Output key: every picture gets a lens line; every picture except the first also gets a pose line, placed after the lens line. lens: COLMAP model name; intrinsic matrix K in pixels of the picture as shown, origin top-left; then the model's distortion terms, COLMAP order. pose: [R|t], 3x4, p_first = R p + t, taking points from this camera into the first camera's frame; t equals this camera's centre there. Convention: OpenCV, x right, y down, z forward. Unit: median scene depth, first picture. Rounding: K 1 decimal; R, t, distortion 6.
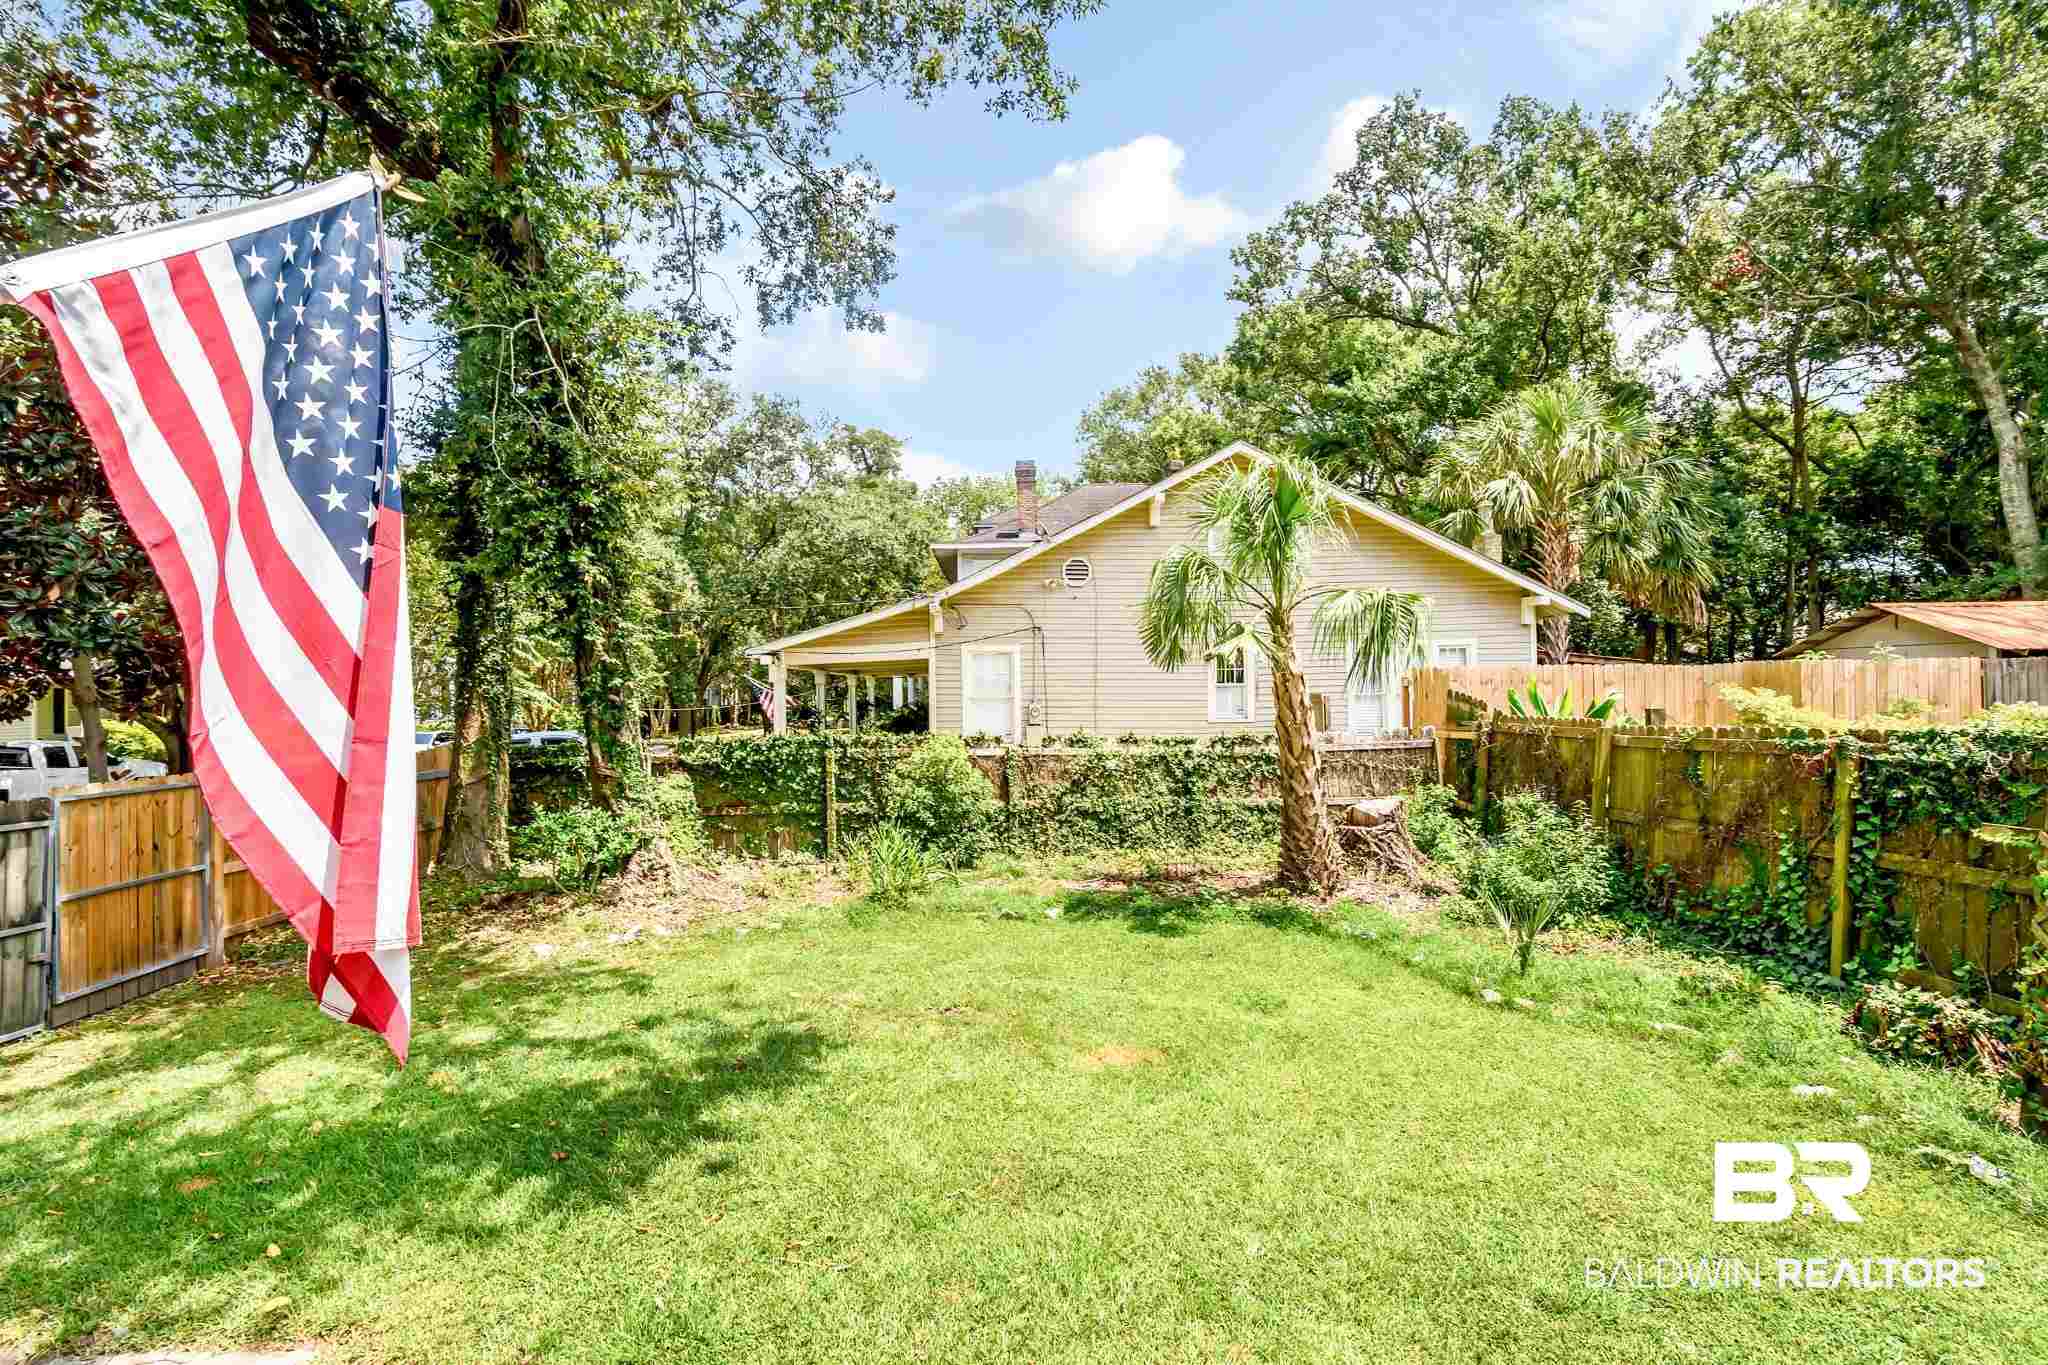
lens RADIAL K [[936.9, 0, 1024.0], [0, 936.9, 682.5], [0, 0, 1]] dist [0.003250, -0.000536]
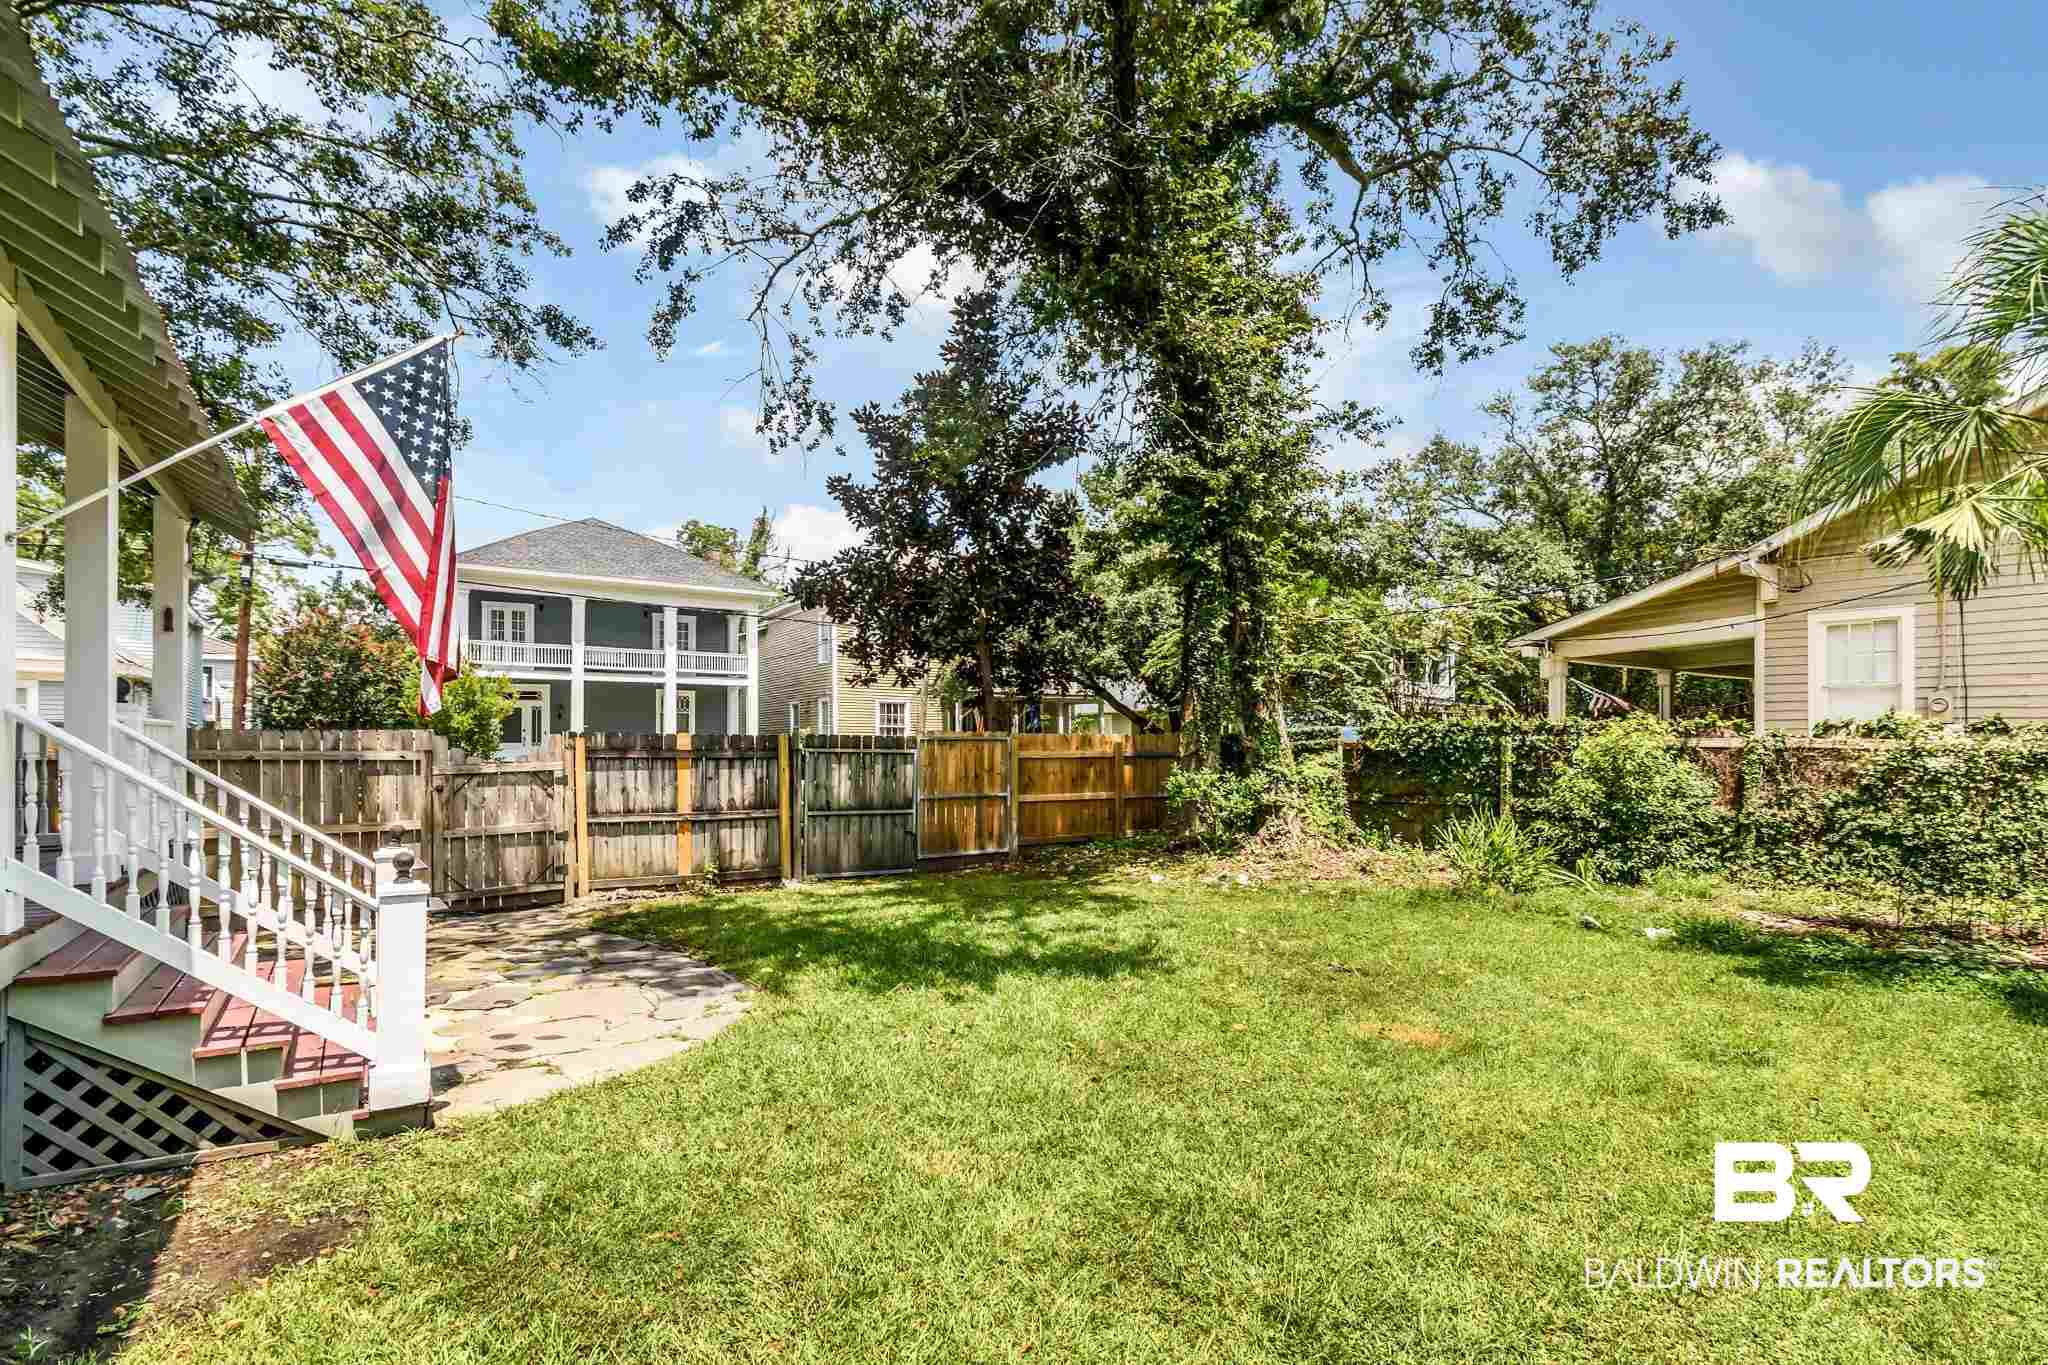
lens RADIAL K [[959.2, 0, 1030.7], [0, 959.2, 745.2], [0, 0, 1]] dist [0.000396, 0.000207]
pose [[0.558303, 0.015213, -0.829498, 0.294662], [0.002734, 0.999793, 0.020176, 0.060393], [0.829632, -0.013533, 0.558146, 0.122480]]
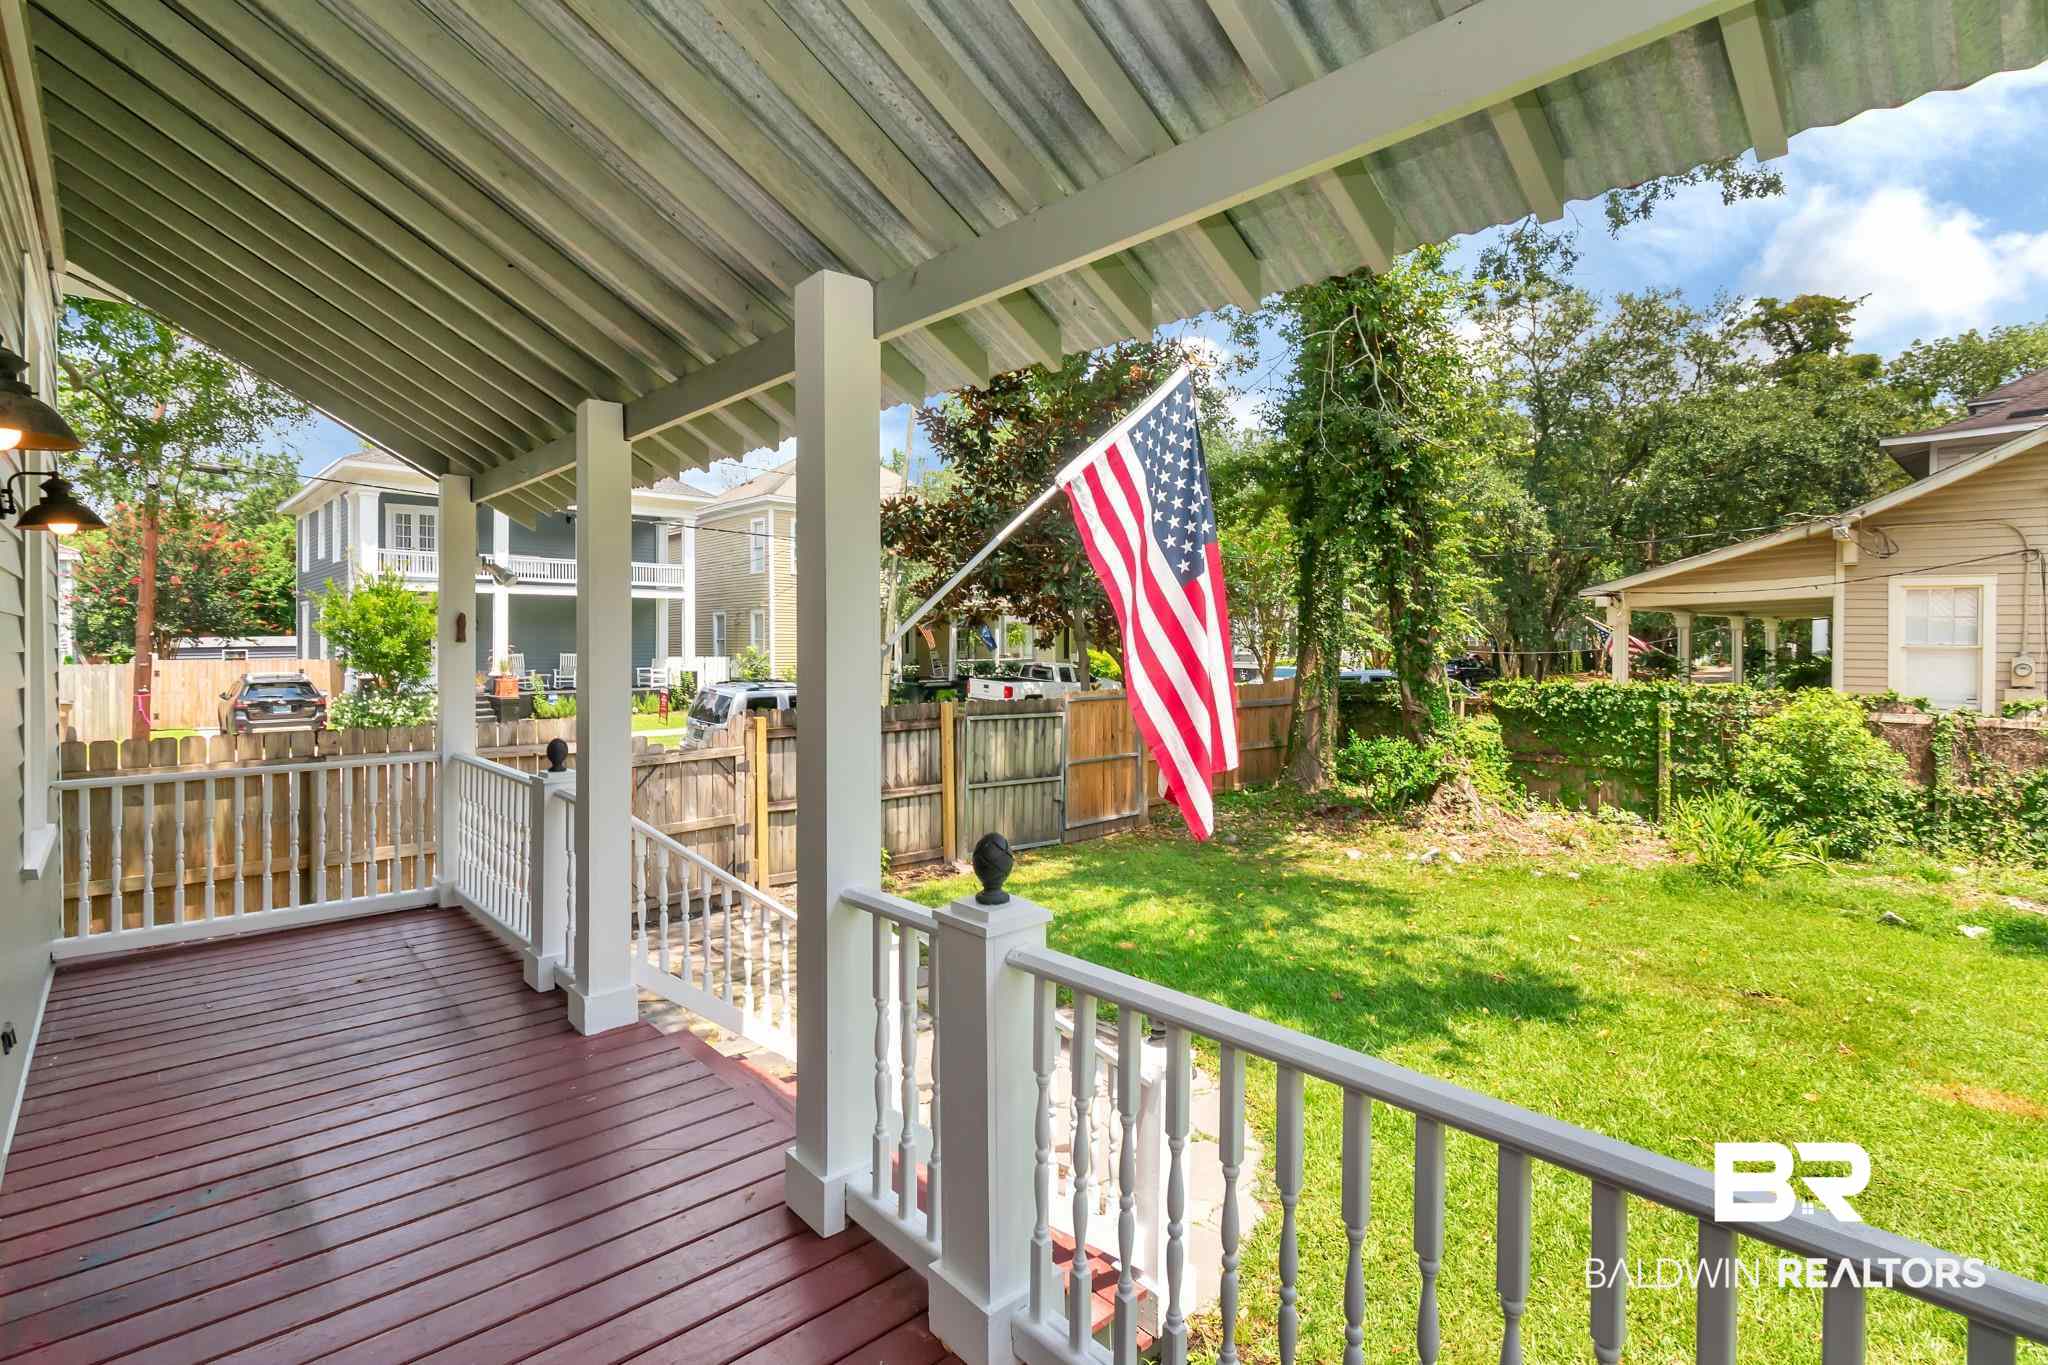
lens RADIAL K [[969.4, 0, 1021.5], [0, 969.4, 651.4], [0, 0, 1]] dist [0.001098, -0.000184]
pose [[0.664034, 0.024962, -0.747286, 0.077723], [-0.003229, 0.999529, 0.030518, -0.003460], [0.747695, -0.017851, 0.663802, -0.078099]]
